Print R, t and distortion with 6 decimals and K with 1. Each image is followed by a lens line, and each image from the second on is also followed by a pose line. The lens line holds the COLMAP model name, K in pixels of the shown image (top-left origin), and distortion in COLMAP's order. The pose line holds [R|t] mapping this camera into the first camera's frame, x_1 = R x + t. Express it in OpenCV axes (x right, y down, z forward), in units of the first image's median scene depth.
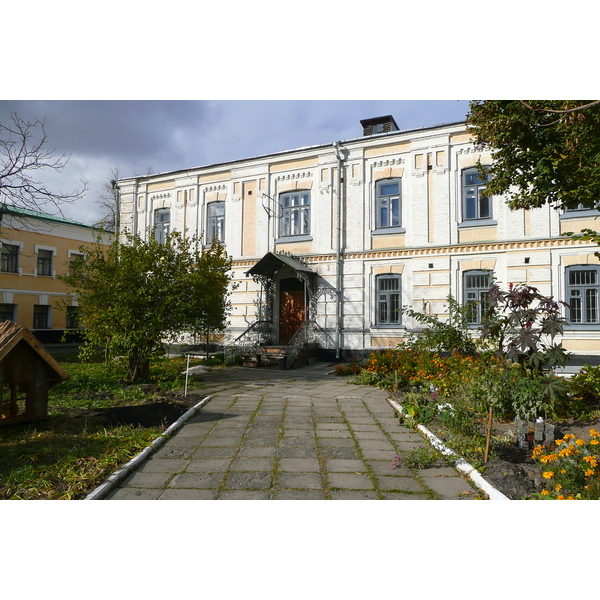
lens RADIAL K [[490.4, 0, 300.0], [0, 490.4, 300.0], [0, 0, 1]] dist [-0.011998, -0.001549]
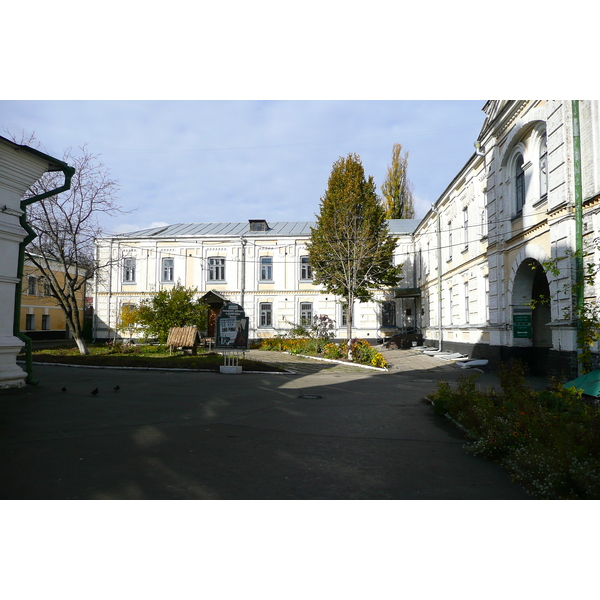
lens RADIAL K [[490.4, 0, 300.0], [0, 490.4, 300.0], [0, 0, 1]] dist [-0.011998, -0.001549]
pose [[0.931685, 0.015086, 0.362954, -0.433437], [-0.014517, 0.999885, -0.004296, -0.054566], [-0.362978, -0.001267, 0.931797, -0.978754]]
